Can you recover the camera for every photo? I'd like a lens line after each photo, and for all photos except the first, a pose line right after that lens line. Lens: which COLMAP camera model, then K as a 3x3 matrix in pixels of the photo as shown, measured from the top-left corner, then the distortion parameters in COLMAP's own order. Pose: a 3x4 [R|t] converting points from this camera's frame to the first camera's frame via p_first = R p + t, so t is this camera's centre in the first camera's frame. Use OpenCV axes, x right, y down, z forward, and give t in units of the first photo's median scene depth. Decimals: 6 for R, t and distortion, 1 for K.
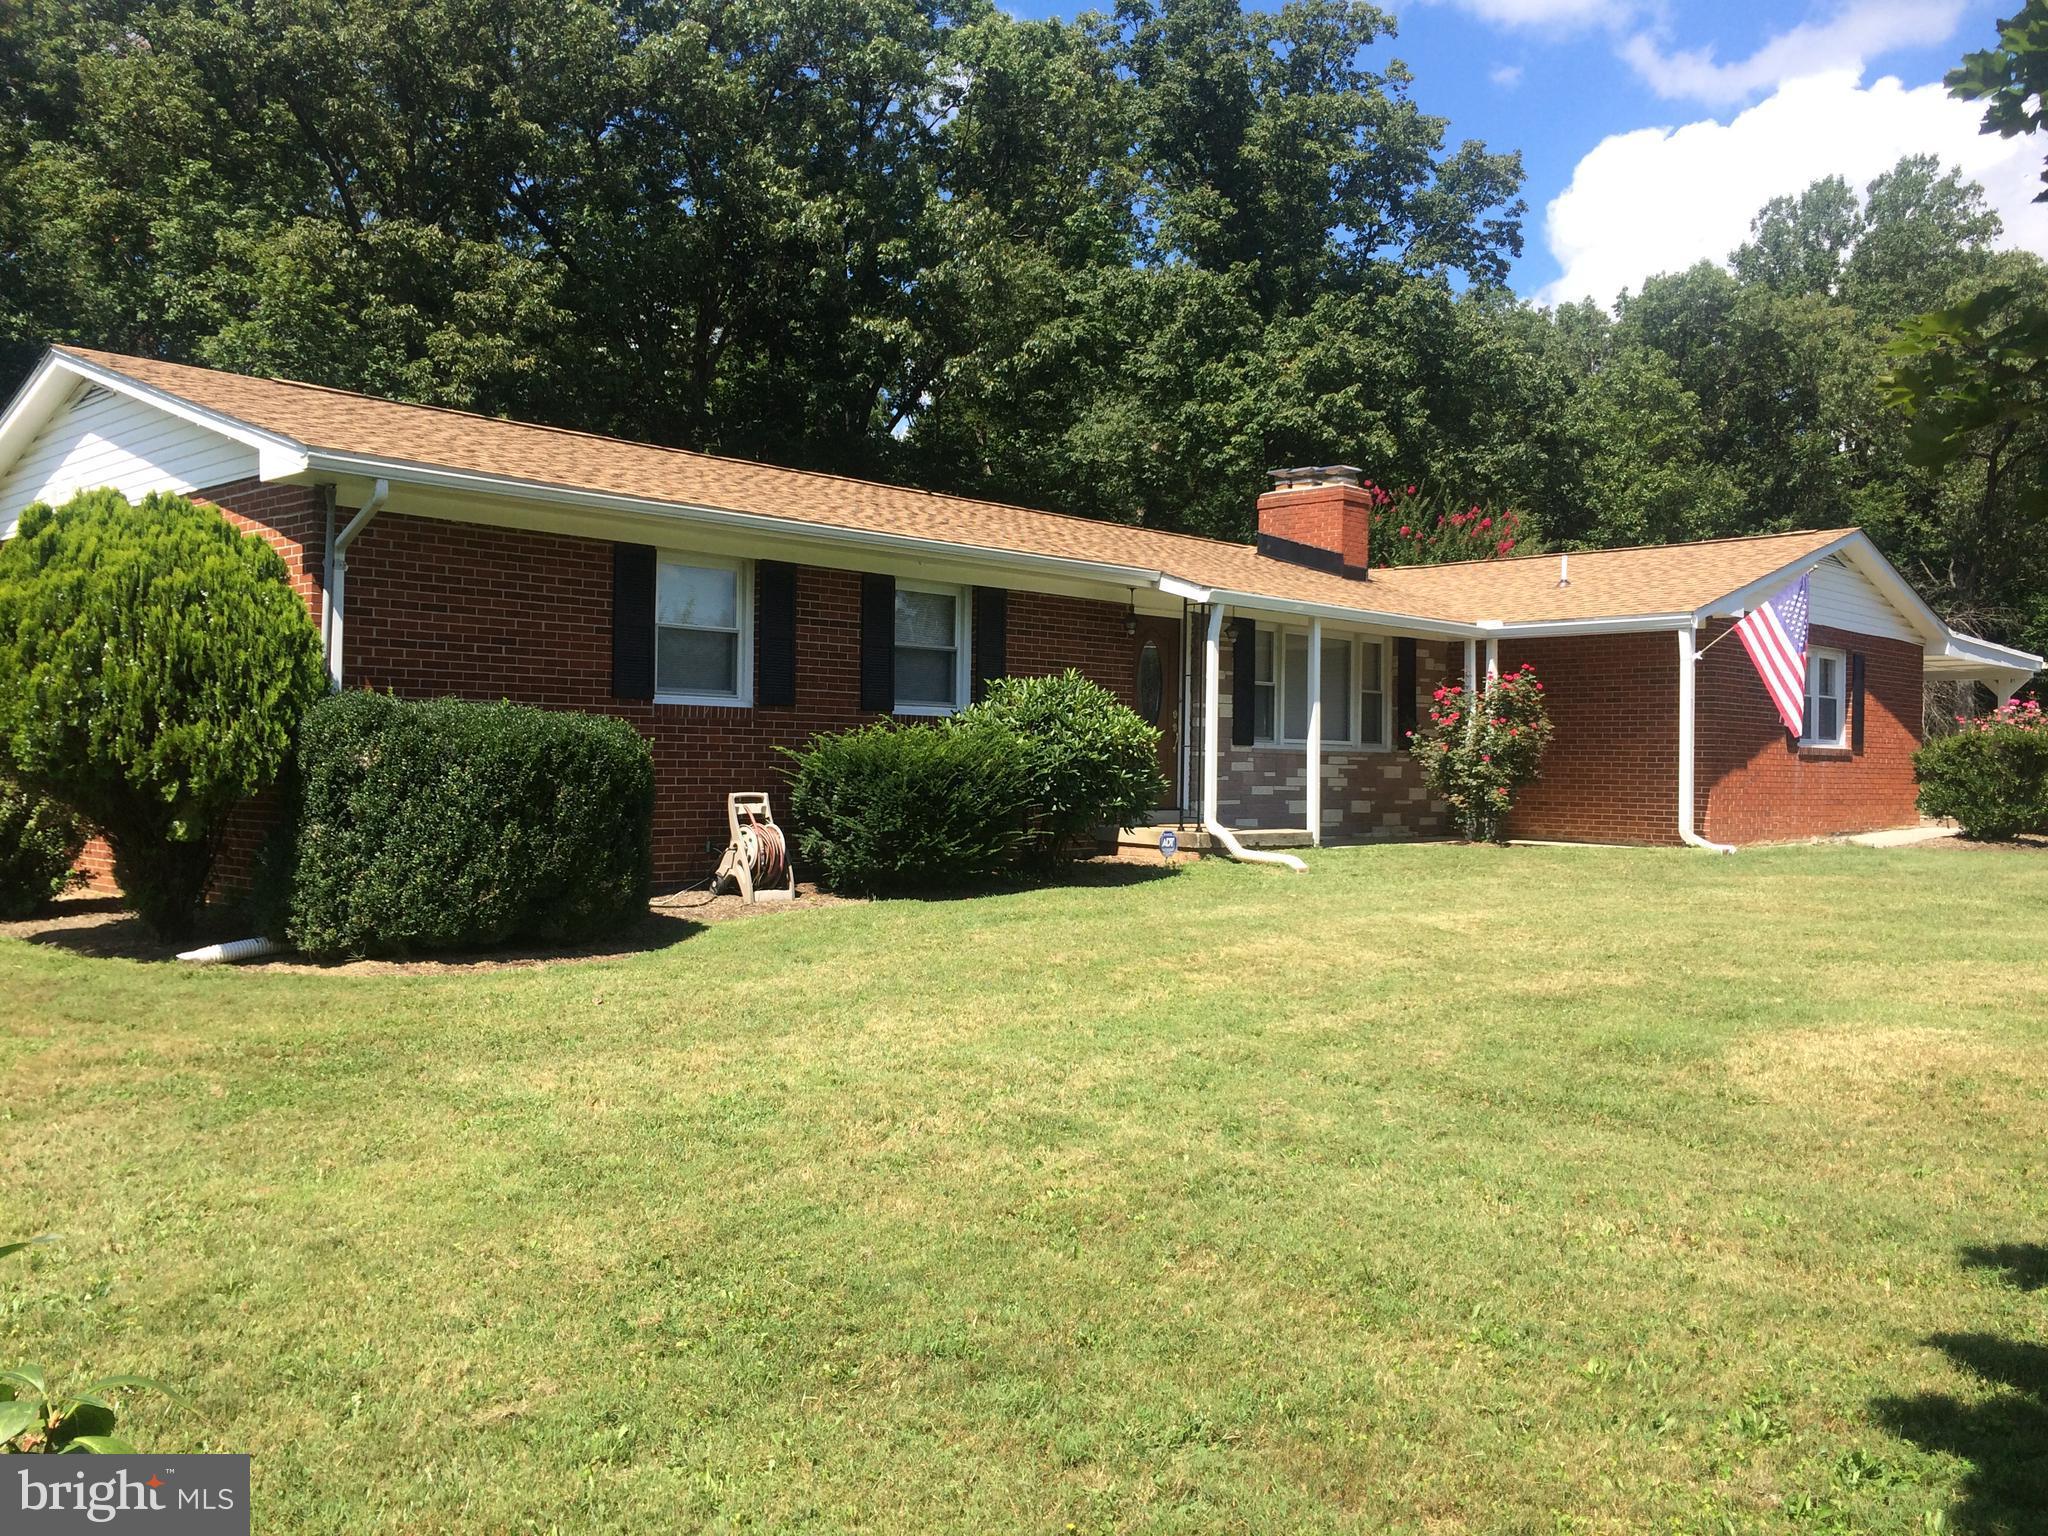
lens RADIAL K [[1756.4, 0, 1030.7], [0, 1756.4, 759.9], [0, 0, 1]] dist [0.075051, -0.095695]
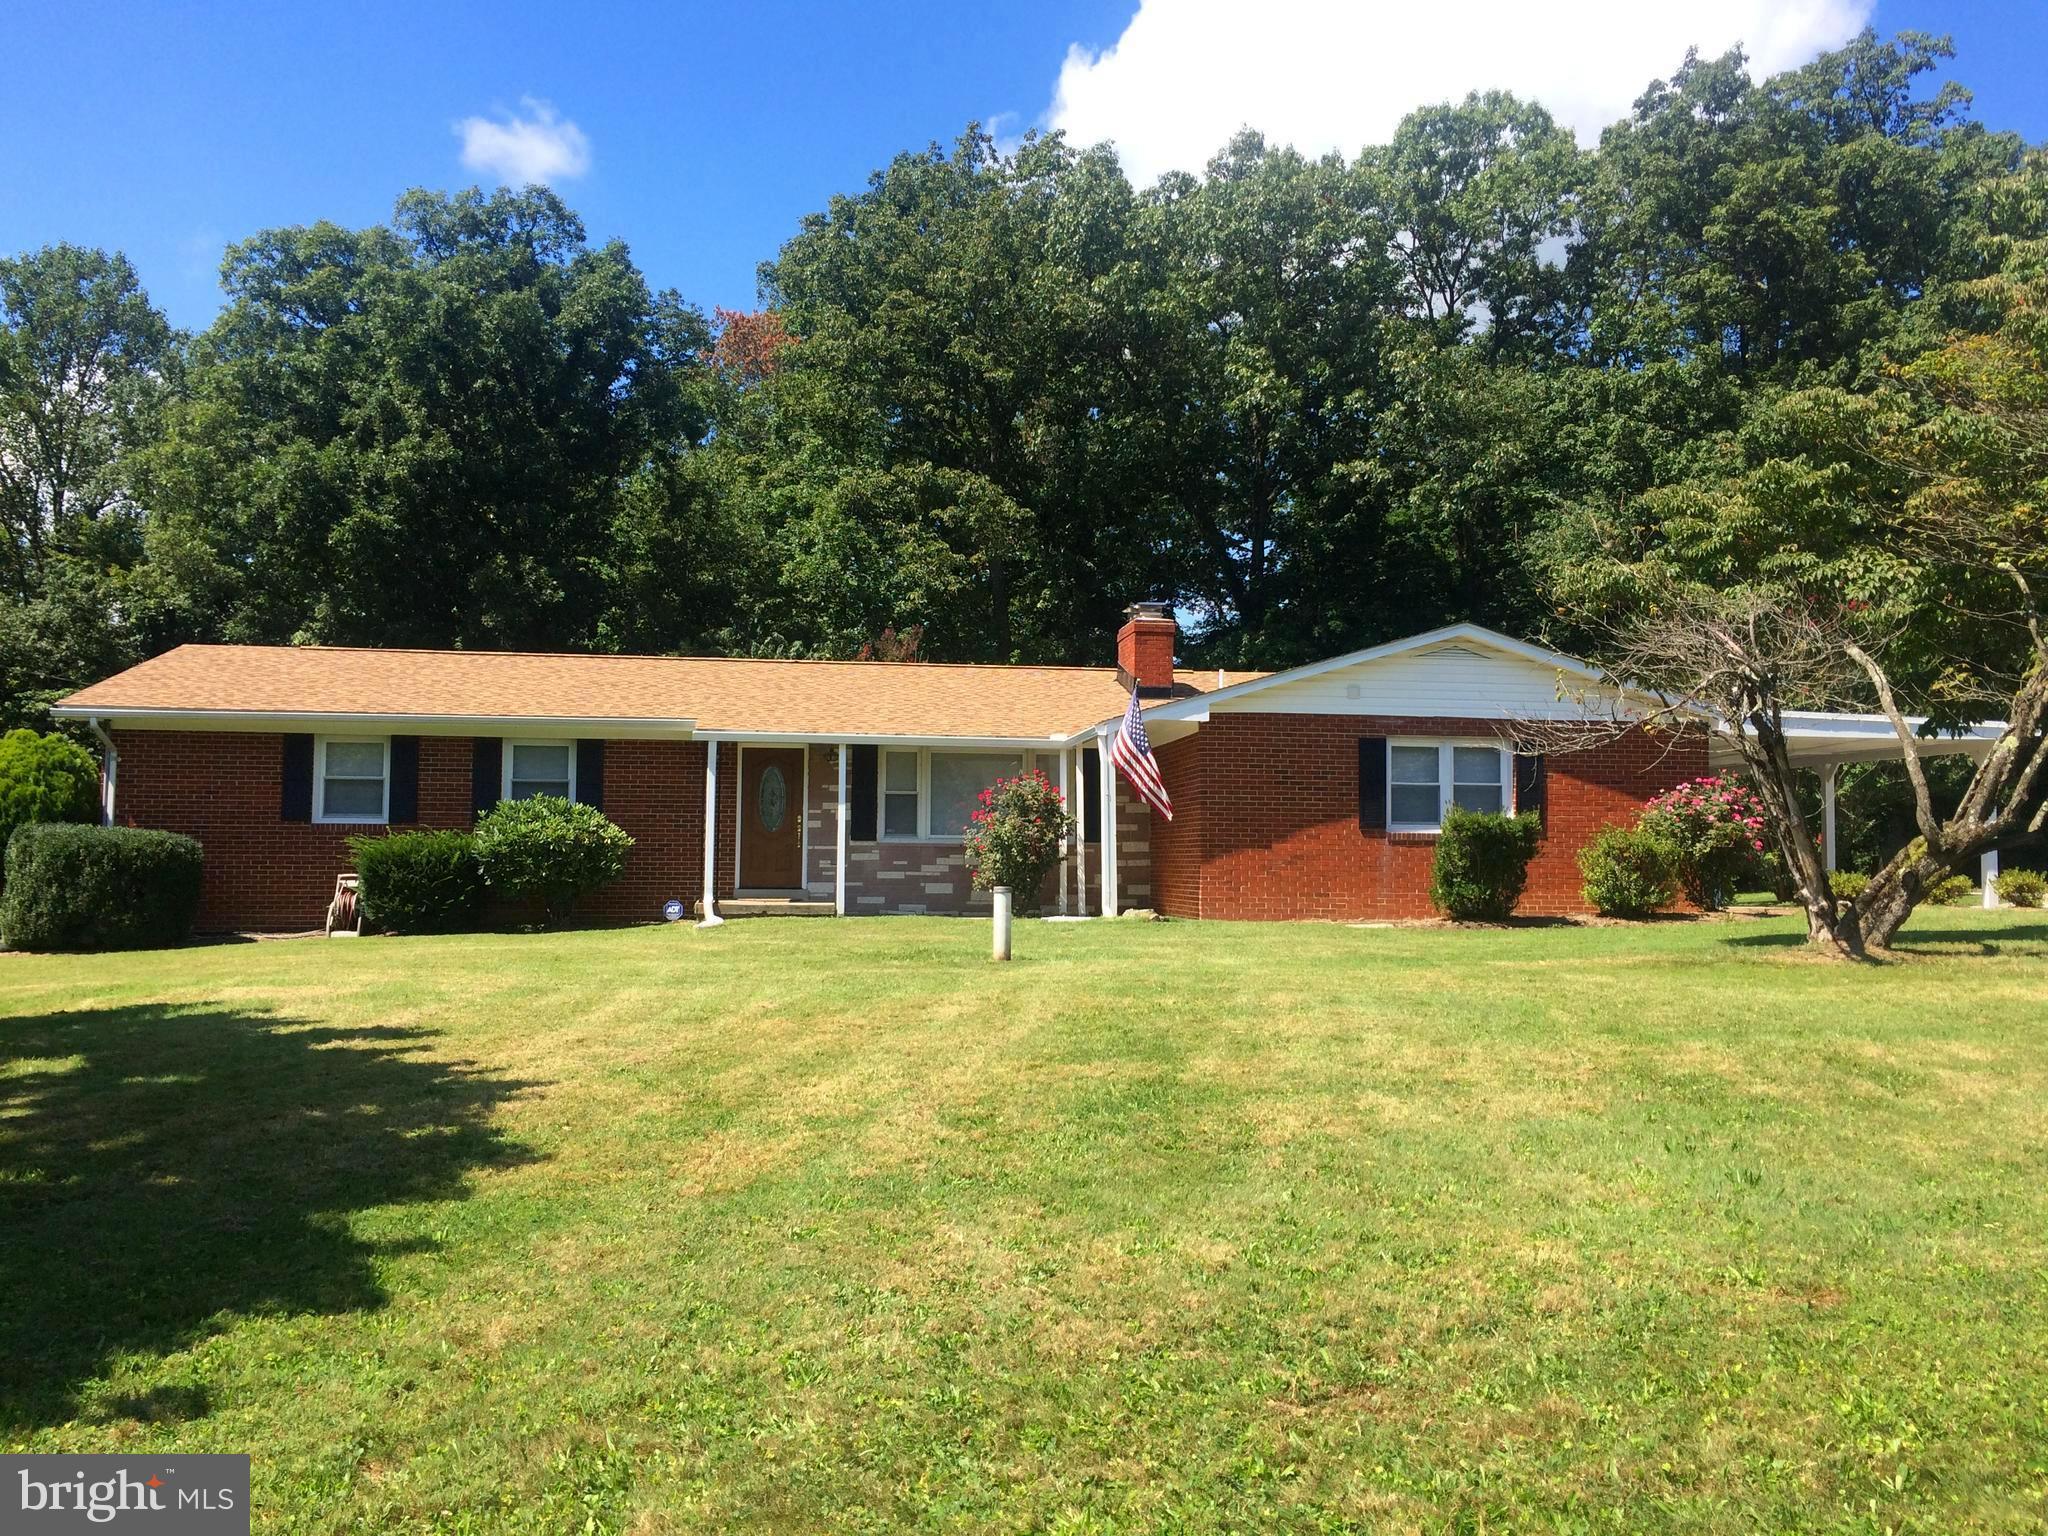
lens RADIAL K [[1756.4, 0, 1030.7], [0, 1756.4, 759.9], [0, 0, 1]] dist [0.075051, -0.095695]
pose [[0.787761, -0.046568, -0.614218, 1.093935], [0.007361, 0.997779, -0.066207, 0.020526], [0.615937, 0.047634, 0.786354, 0.041178]]
